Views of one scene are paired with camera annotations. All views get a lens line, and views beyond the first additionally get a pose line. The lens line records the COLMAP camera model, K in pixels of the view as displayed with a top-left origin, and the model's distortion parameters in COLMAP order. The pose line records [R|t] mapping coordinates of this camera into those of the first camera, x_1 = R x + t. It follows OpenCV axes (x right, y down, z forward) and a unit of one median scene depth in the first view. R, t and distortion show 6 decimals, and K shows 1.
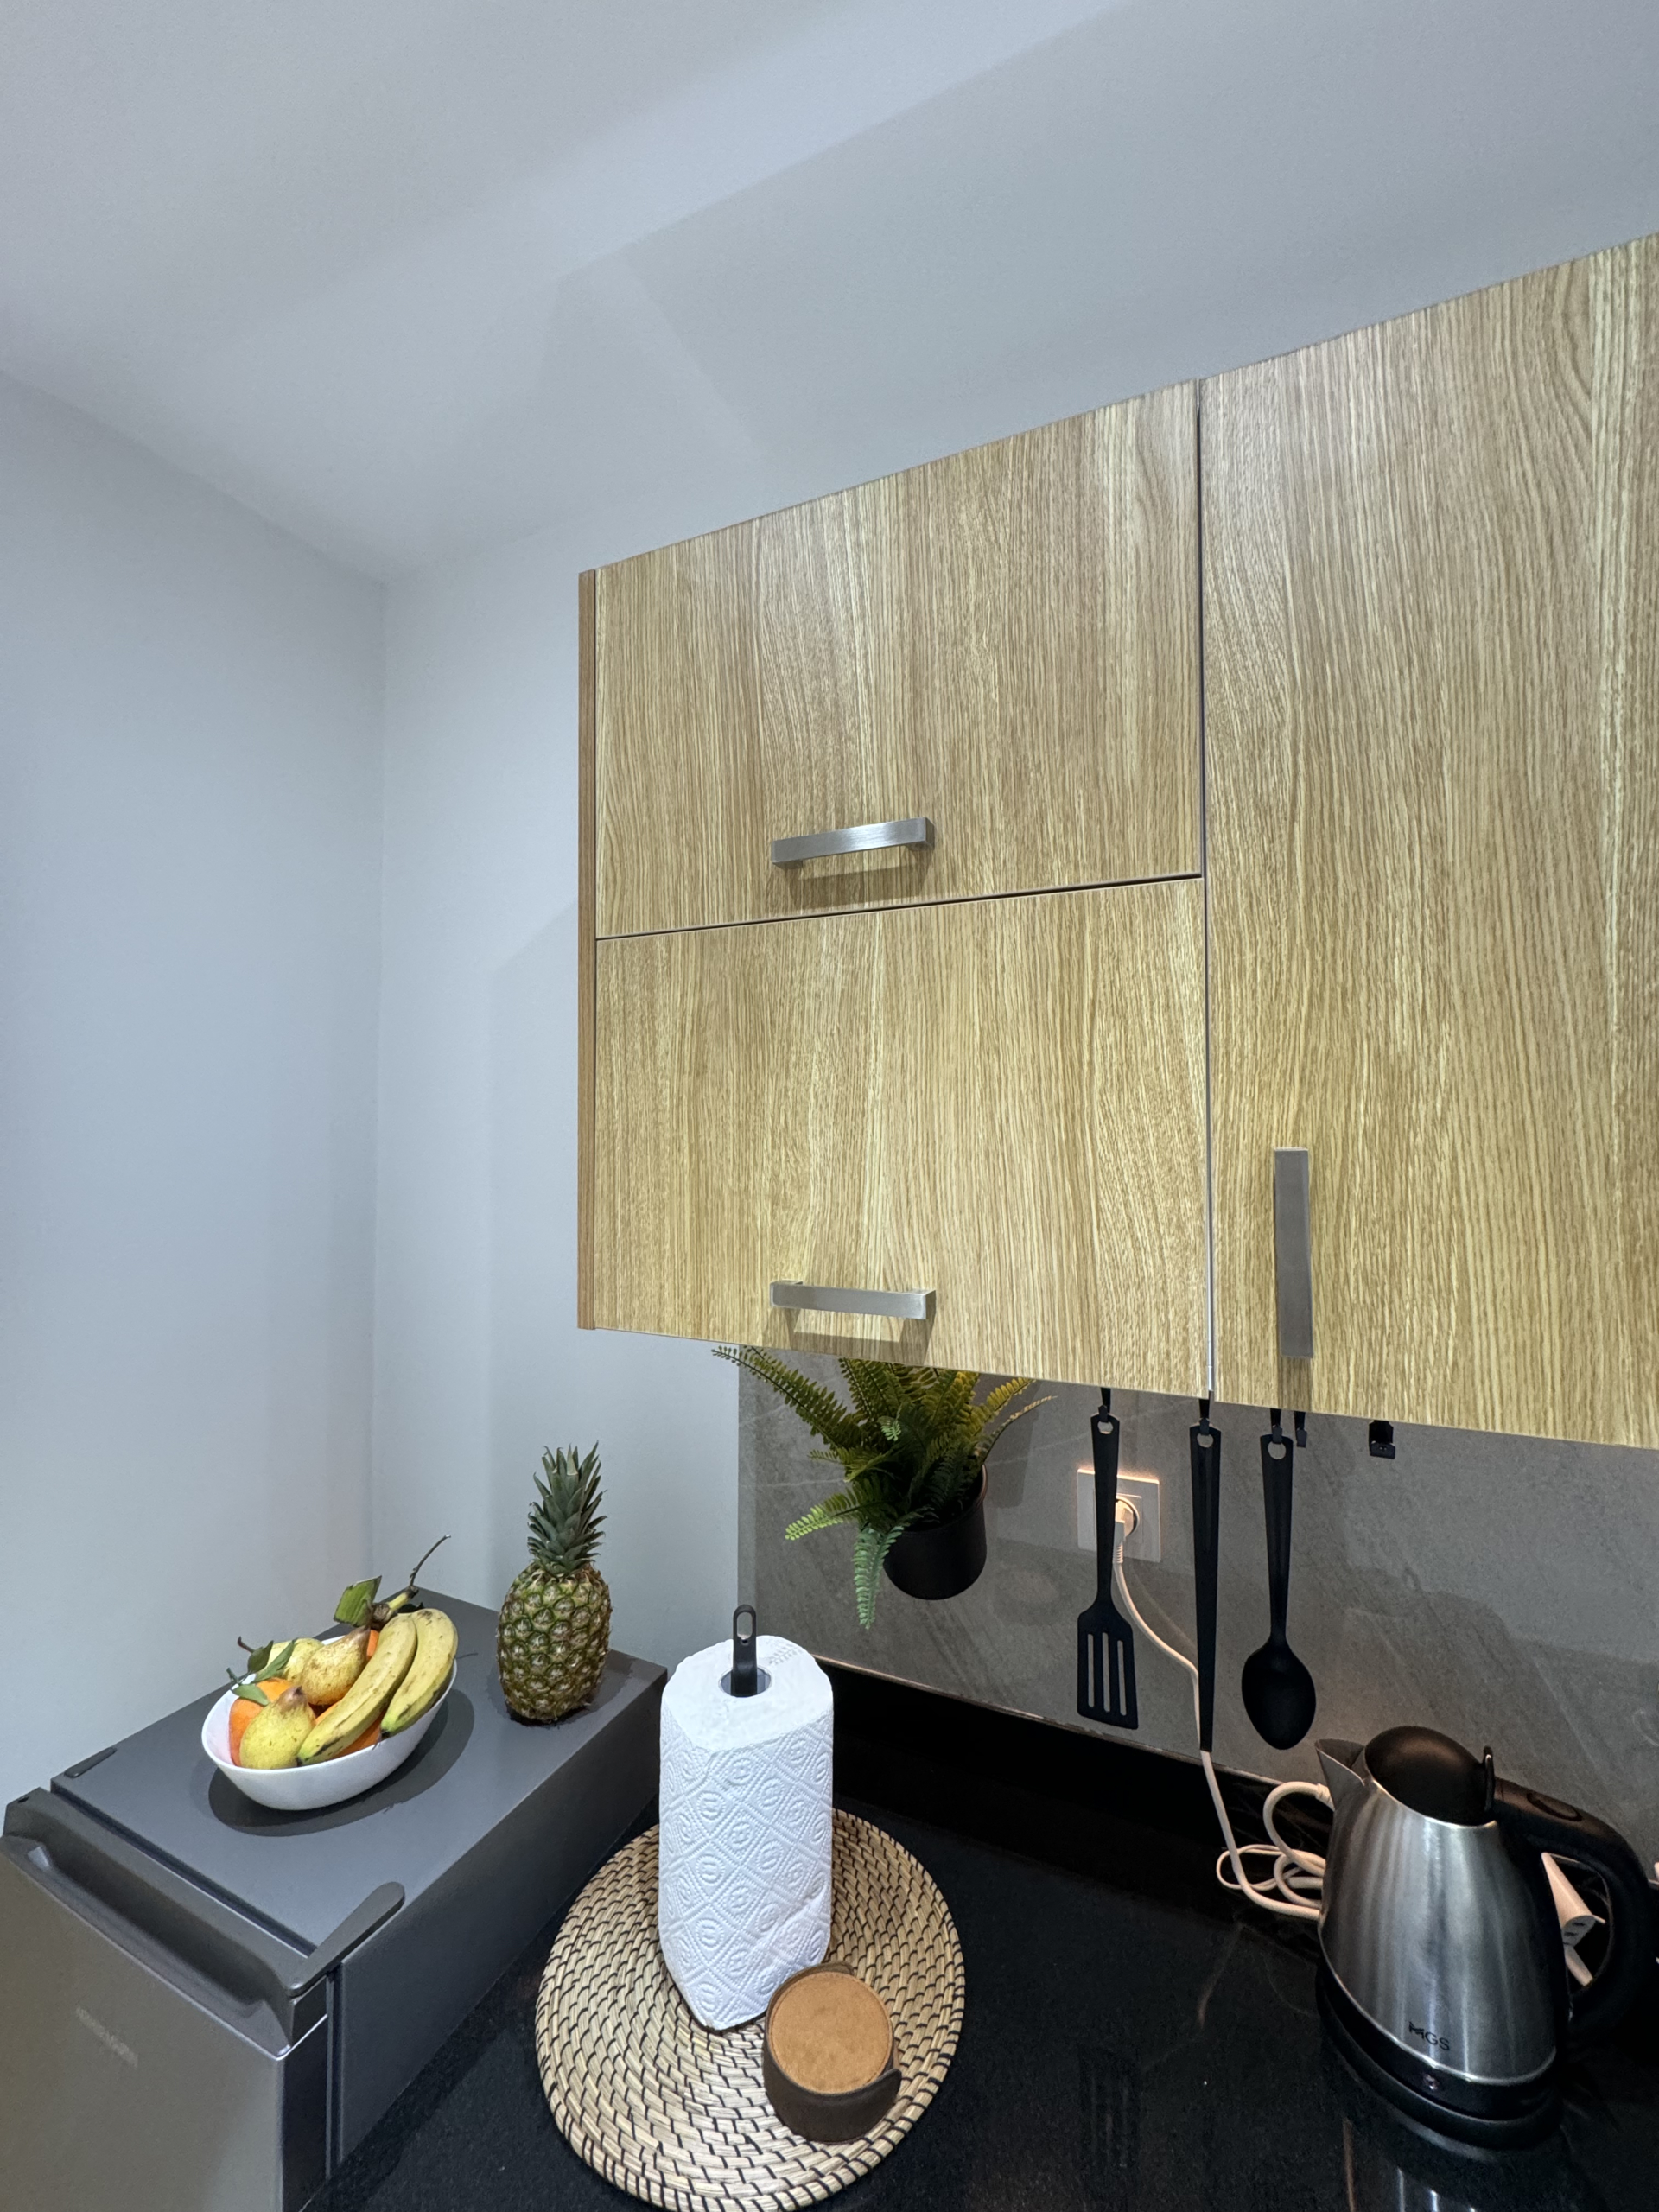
lens RADIAL K [[882.2, 0, 828.5], [0, 882.2, 1103.2], [0, 0, 1]] dist [0.000380, 0.000241]
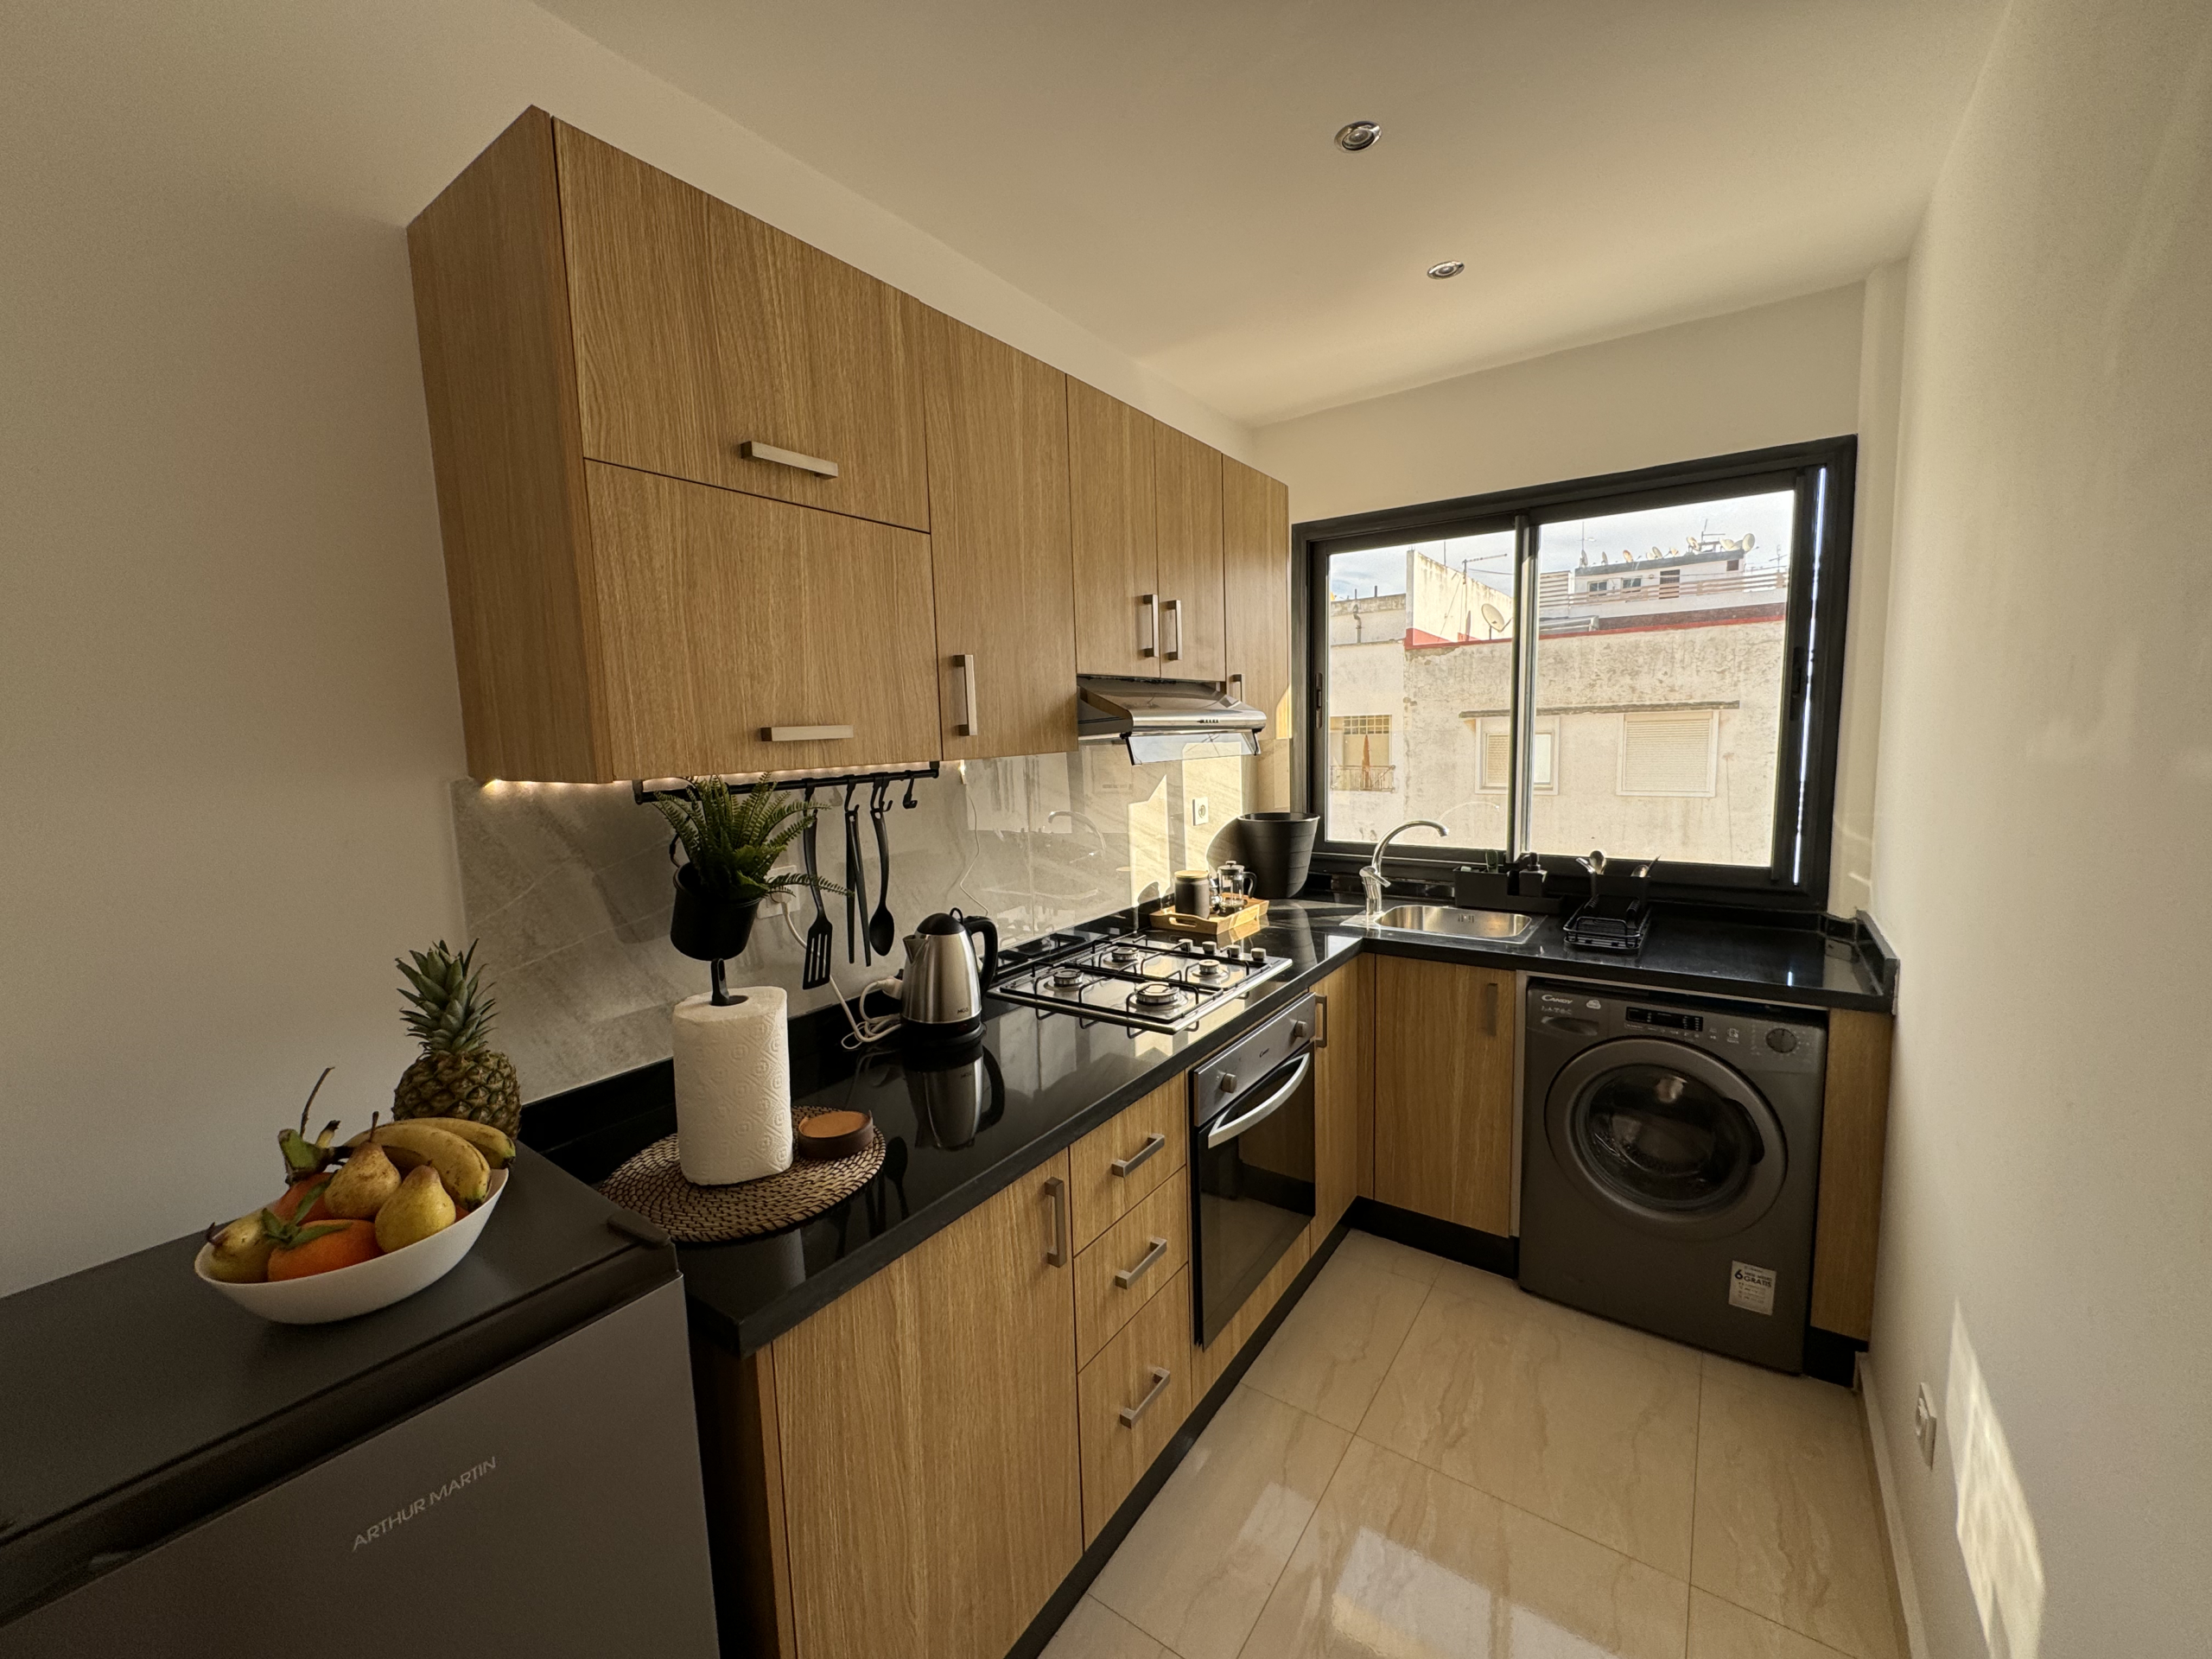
lens RADIAL K [[882.2, 0, 1121.5], [0, 882.2, 832.2], [0, 0, 1]] dist [0.000380, 0.000241]
pose [[0.186269, -0.120641, 0.975064, -1.460684], [0.006342, 0.992560, 0.121594, 0.191388], [-0.982478, -0.016465, 0.185648, 0.056392]]
